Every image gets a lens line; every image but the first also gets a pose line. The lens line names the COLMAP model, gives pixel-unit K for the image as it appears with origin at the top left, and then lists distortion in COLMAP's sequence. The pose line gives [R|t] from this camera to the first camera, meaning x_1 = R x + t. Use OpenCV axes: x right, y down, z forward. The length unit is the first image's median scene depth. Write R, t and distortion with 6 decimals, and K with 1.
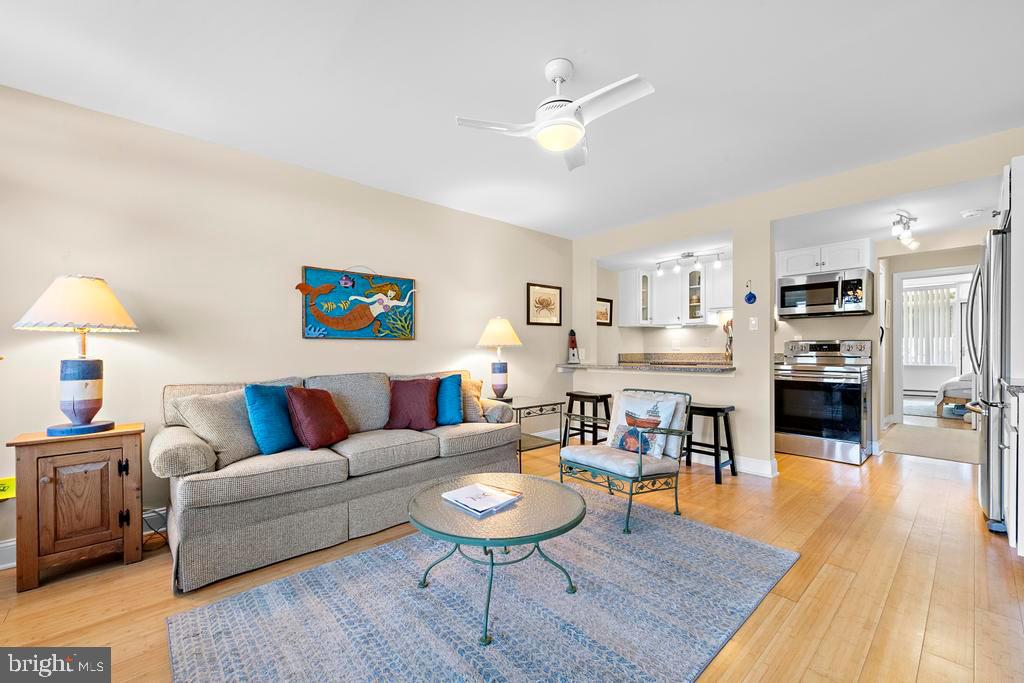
lens RADIAL K [[411.2, 0, 514.1], [0, 411.2, 348.3], [0, 0, 1]] dist [0.000703, -0.000033]
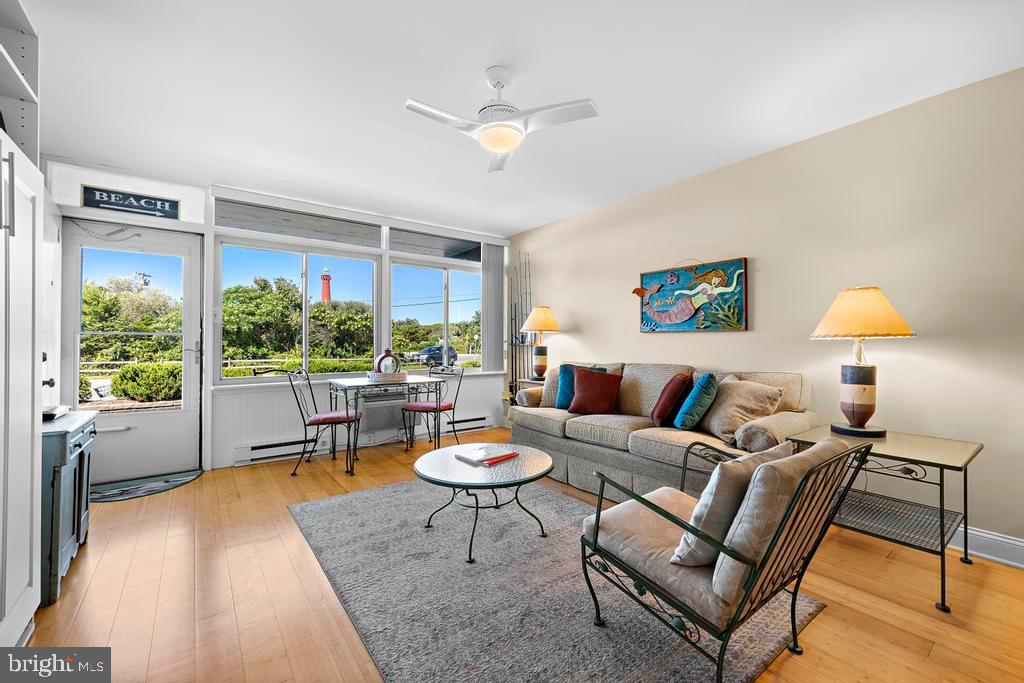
lens RADIAL K [[421.0, 0, 515.3], [0, 421.0, 339.9], [0, 0, 1]] dist [0.003421, -0.000402]
pose [[-0.081790, -0.001474, -0.996649, 0.524928], [-0.001940, 0.999997, -0.001320, -0.000448], [0.996648, 0.001825, -0.081792, 0.506552]]
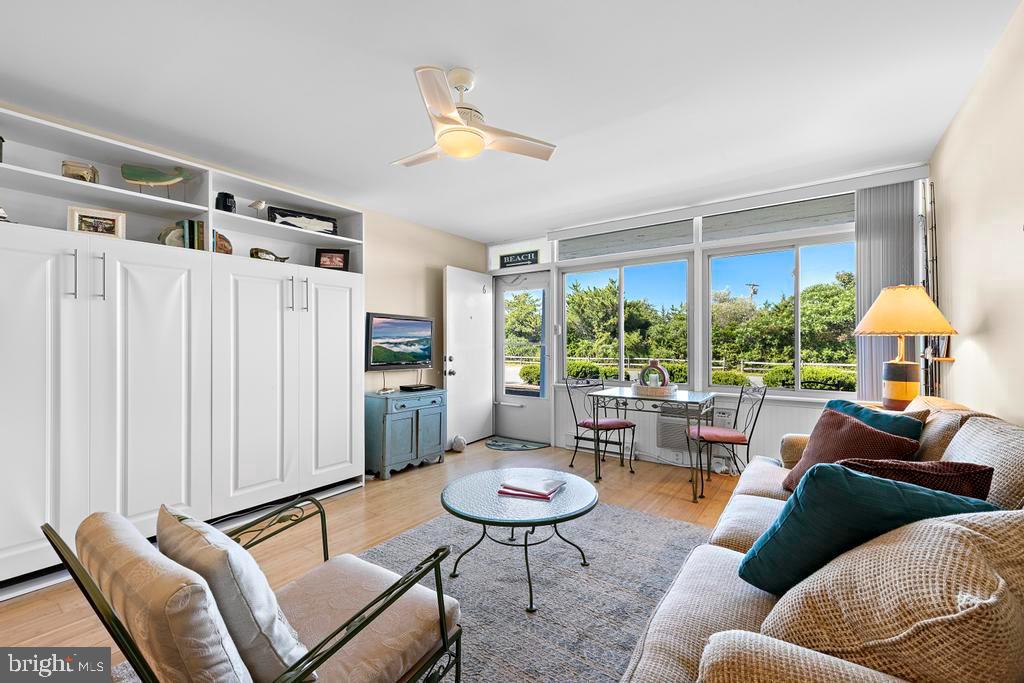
lens RADIAL K [[430.0, 0, 514.8], [0, 430.0, 340.8], [0, 0, 1]] dist [0.002395, -0.000097]
pose [[-0.975567, 0.006871, -0.219597, 0.094779], [0.008369, 0.999948, -0.005891, -0.015034], [0.219545, -0.007585, -0.975573, 0.912128]]
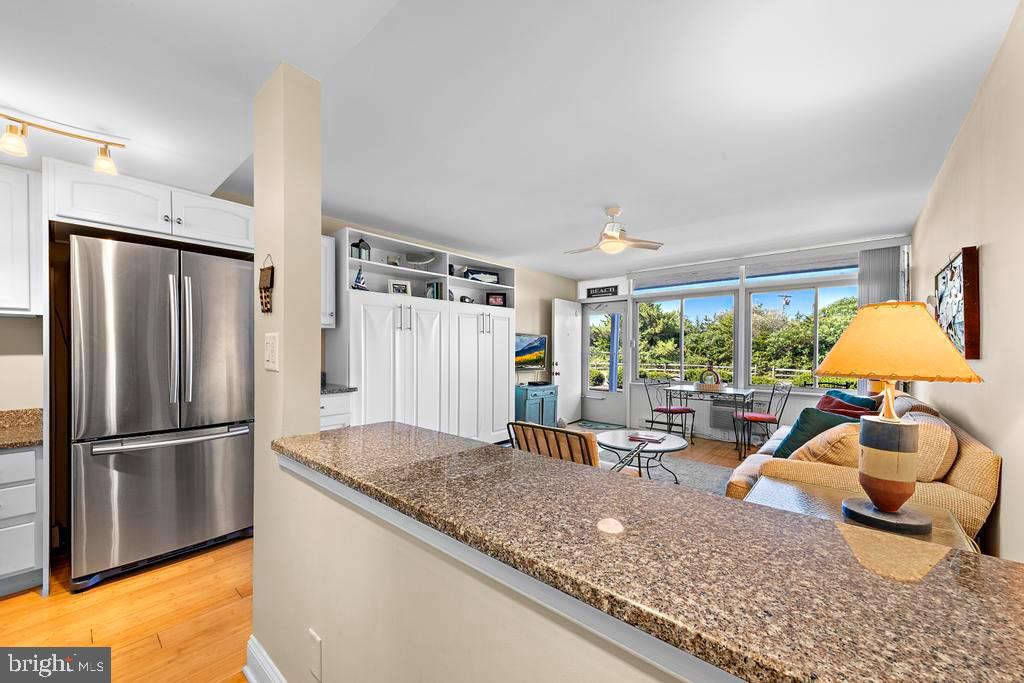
lens RADIAL K [[390.8, 0, 513.9], [0, 390.8, 350.8], [0, 0, 1]] dist [0.001737, 0.000083]
pose [[-0.992619, 0.002294, -0.121252, 0.333998], [0.001944, 0.999994, 0.003003, -0.028182], [0.121258, 0.002745, -0.992617, 1.188191]]
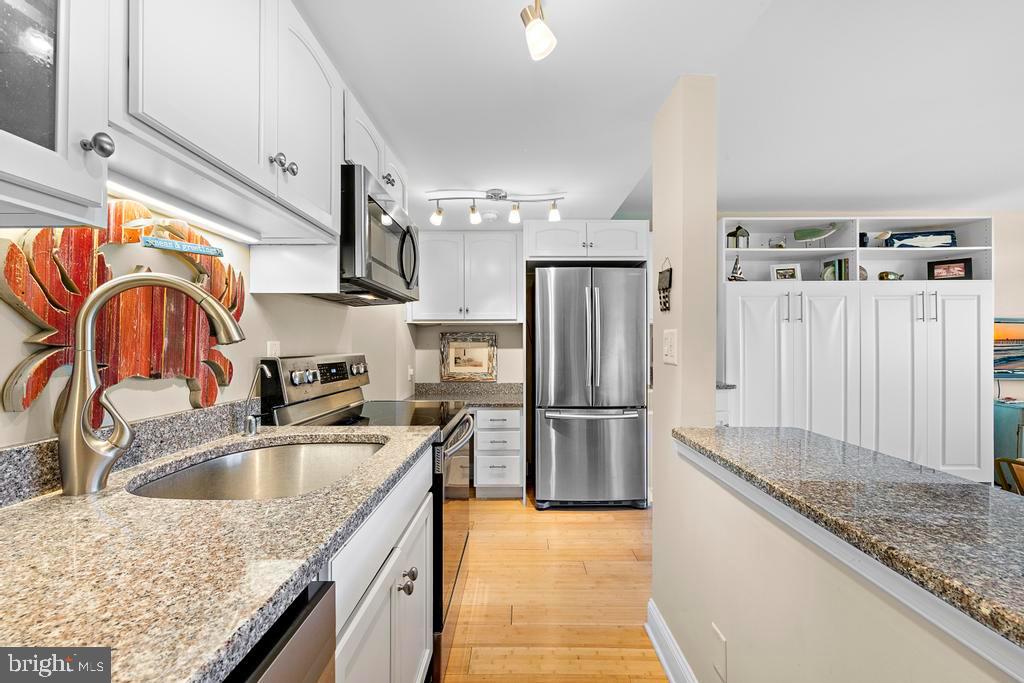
lens RADIAL K [[390.9, 0, 514.6], [0, 390.9, 343.8], [0, 0, 1]] dist [0.002104, -0.000130]
pose [[-0.740184, 0.005805, 0.672380, 0.361687], [0.003345, 0.999982, -0.004951, -0.028184], [-0.672396, -0.001416, -0.740190, 1.198001]]
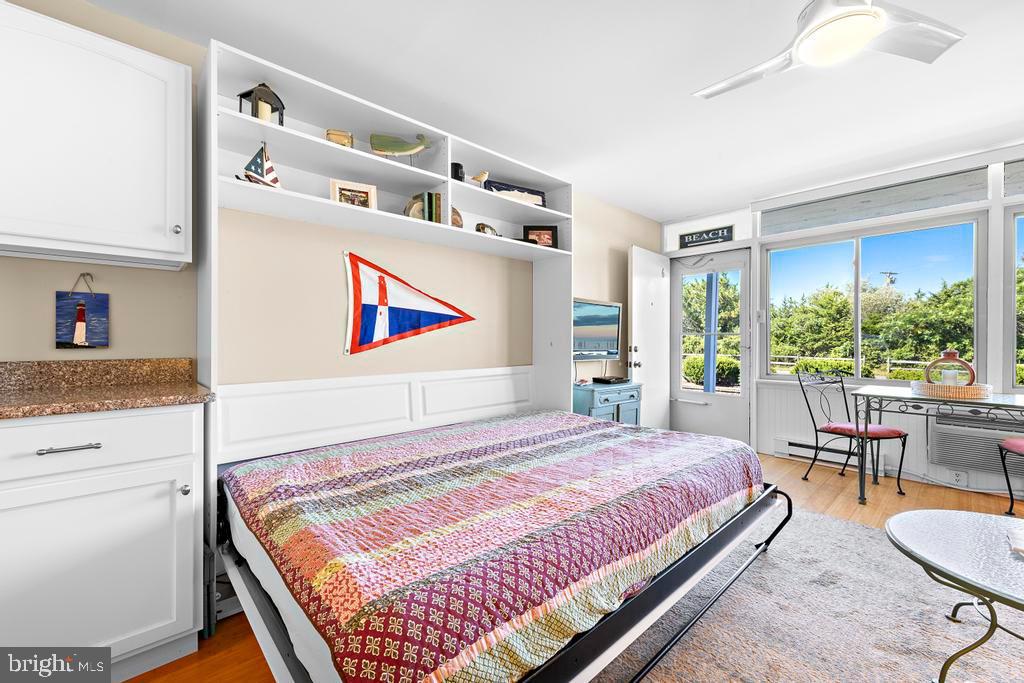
lens RADIAL K [[421.0, 0, 515.3], [0, 421.0, 339.9], [0, 0, 1]] dist [0.003421, -0.000402]
pose [[-0.999824, 0.003843, -0.018358, 0.303710], [0.003832, 0.999992, 0.000651, 0.000031], [0.018361, 0.000581, -0.999831, 0.773312]]
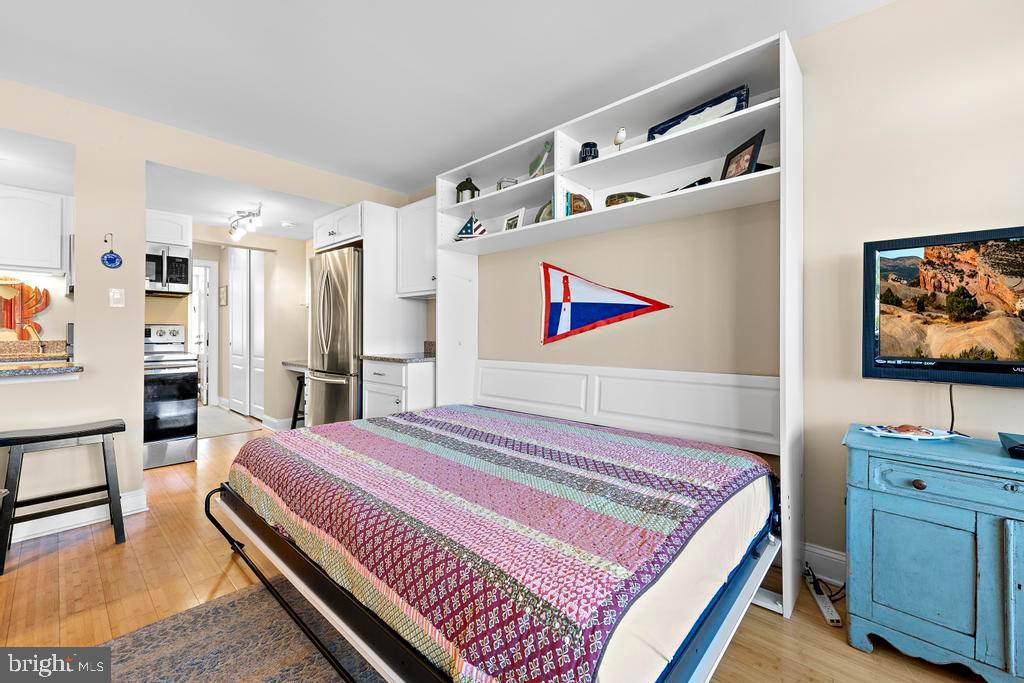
lens RADIAL K [[416.6, 0, 513.4], [0, 416.6, 331.4], [0, 0, 1]] dist [0.006706, 0.000117]
pose [[-0.099143, 0.006969, 0.995049, -0.149698], [0.000193, 0.999976, -0.006984, 0.001563], [-0.995073, -0.000500, -0.099142, 0.335692]]
